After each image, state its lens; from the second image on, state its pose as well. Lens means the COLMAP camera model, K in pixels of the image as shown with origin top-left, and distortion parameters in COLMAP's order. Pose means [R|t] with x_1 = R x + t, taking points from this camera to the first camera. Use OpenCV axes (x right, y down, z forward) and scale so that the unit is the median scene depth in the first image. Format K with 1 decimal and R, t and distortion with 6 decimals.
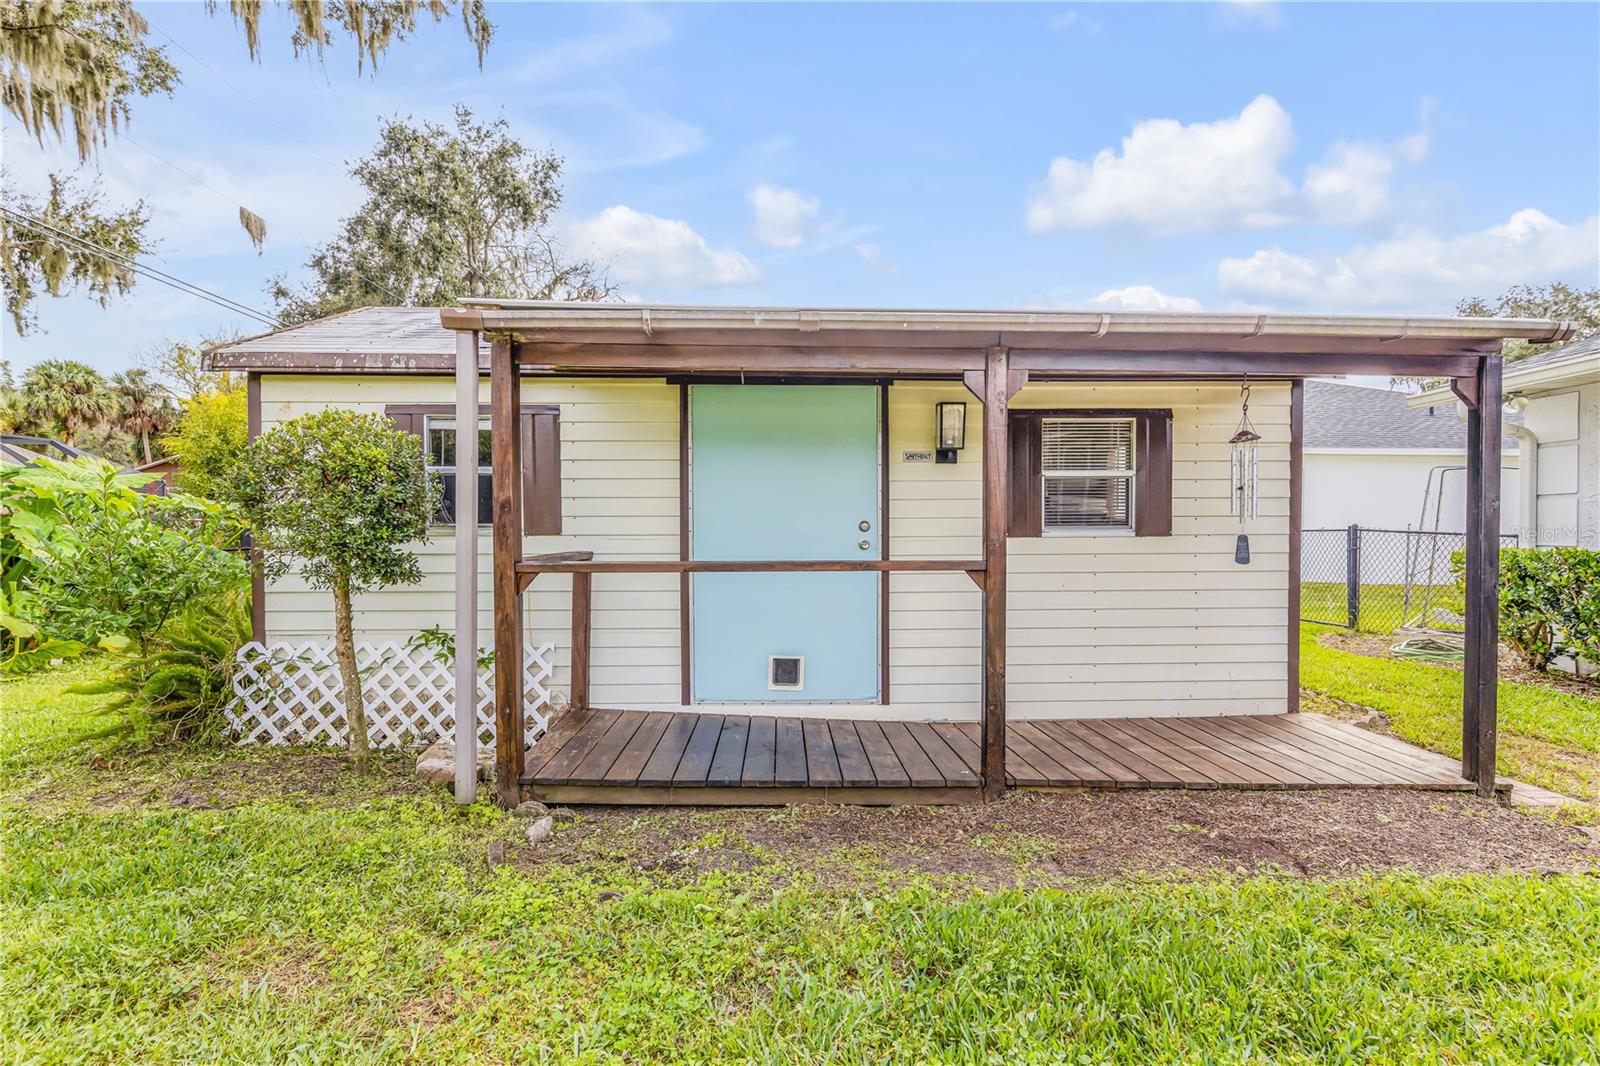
lens RADIAL K [[760.5, 0, 798.4], [0, 760.5, 536.5], [0, 0, 1]] dist [-0.004281, -0.000486]
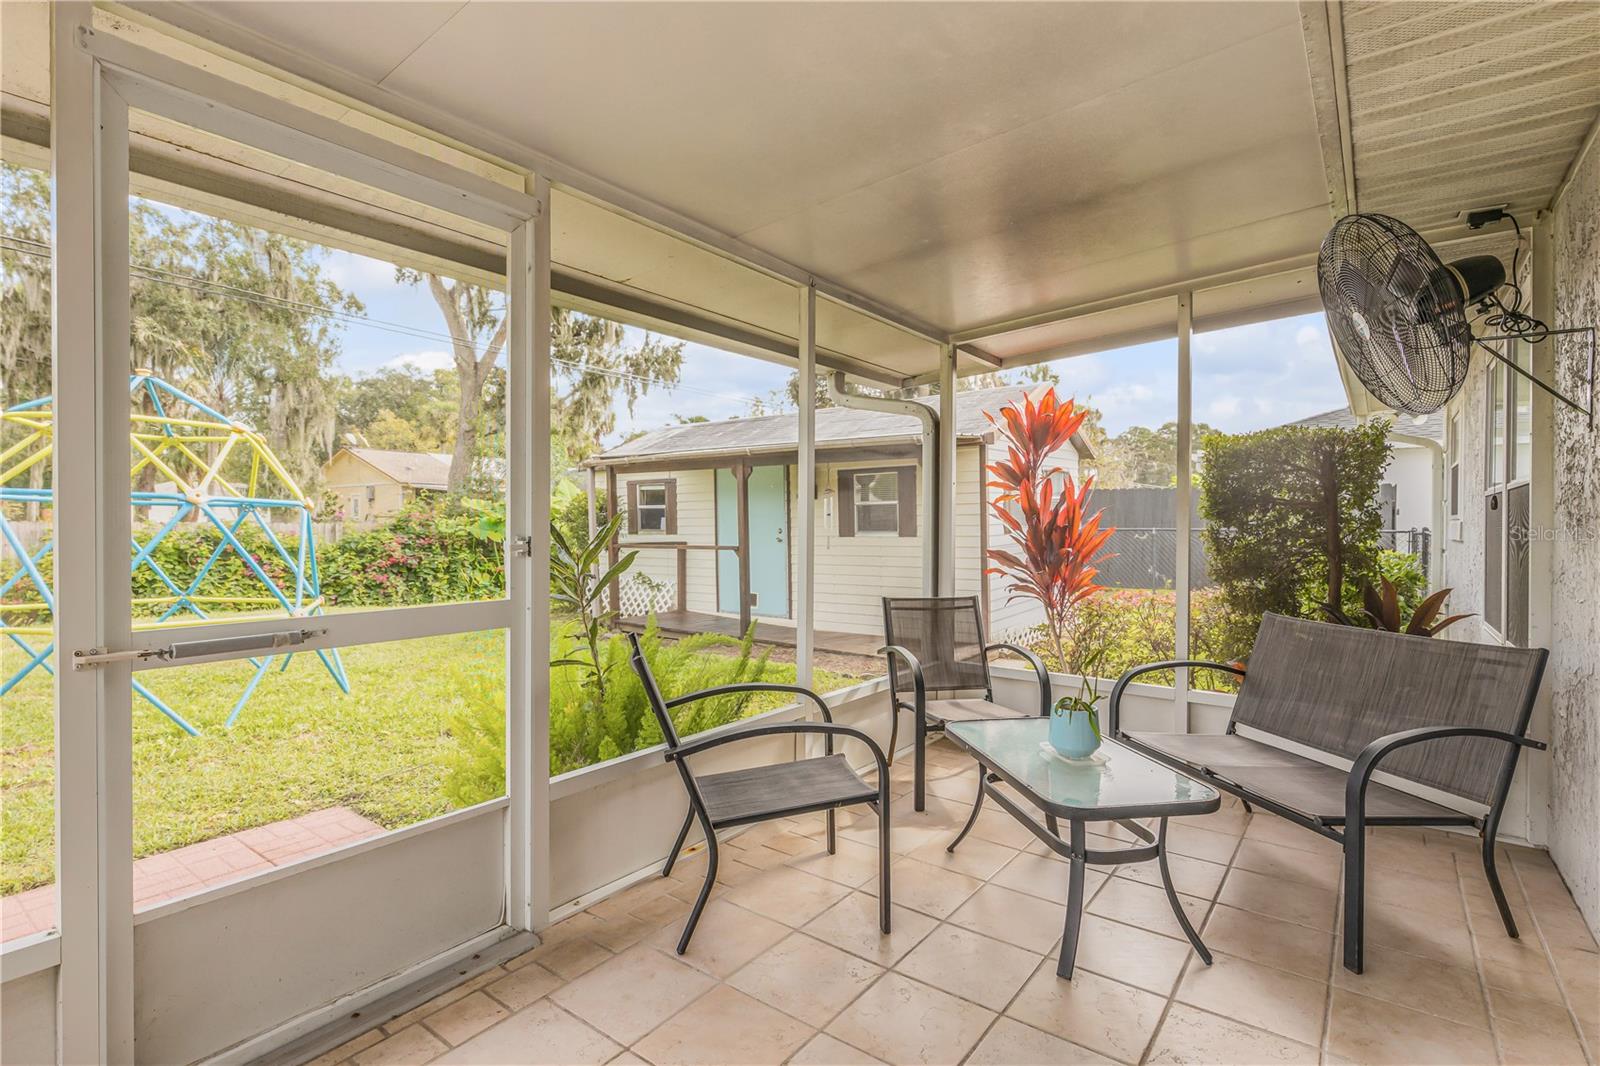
lens RADIAL K [[760.5, 0, 800.2], [0, 760.5, 532.3], [0, 0, 1]] dist [-0.004281, -0.000486]
pose [[0.785918, 0.004609, -0.618314, 1.388647], [-0.007346, 0.999971, -0.001883, -0.006106], [0.618287, 0.006022, 0.785929, -0.575546]]
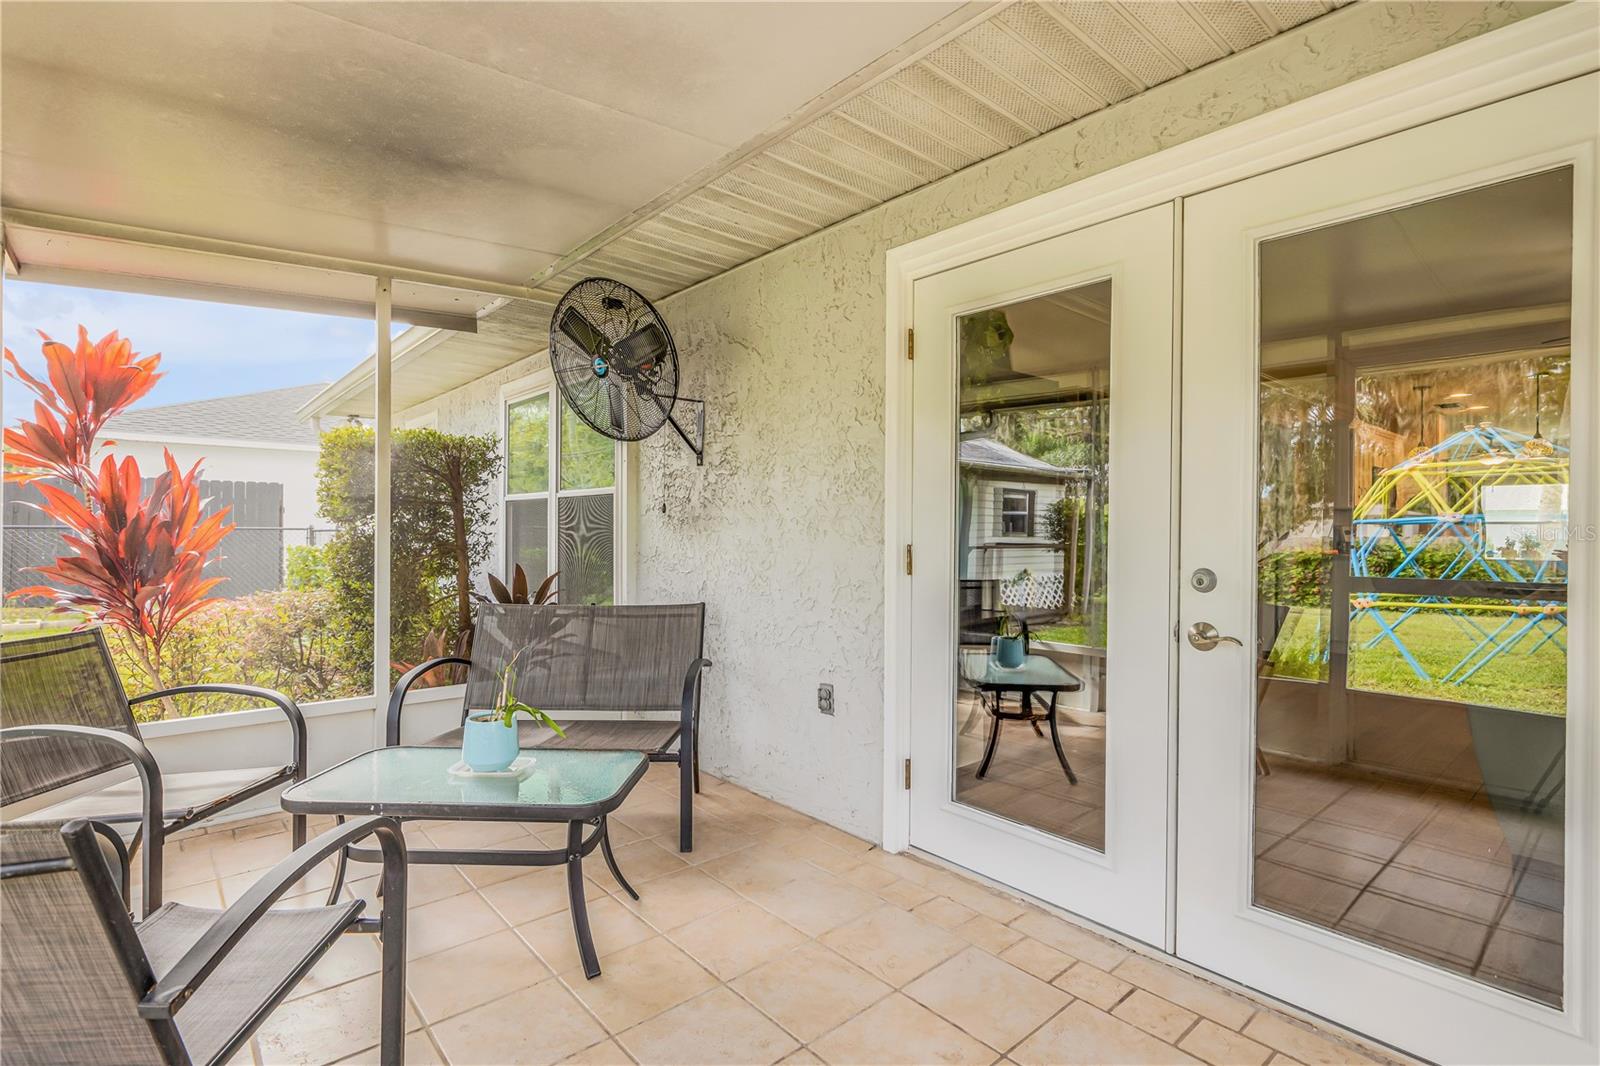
lens RADIAL K [[760.5, 0, 803.6], [0, 760.5, 533.0], [0, 0, 1]] dist [-0.004281, -0.000486]
pose [[0.770972, -0.004209, 0.636855, -2.262109], [0.000419, 0.999981, 0.006102, -0.058739], [-0.636869, -0.004438, 0.770960, -0.301919]]
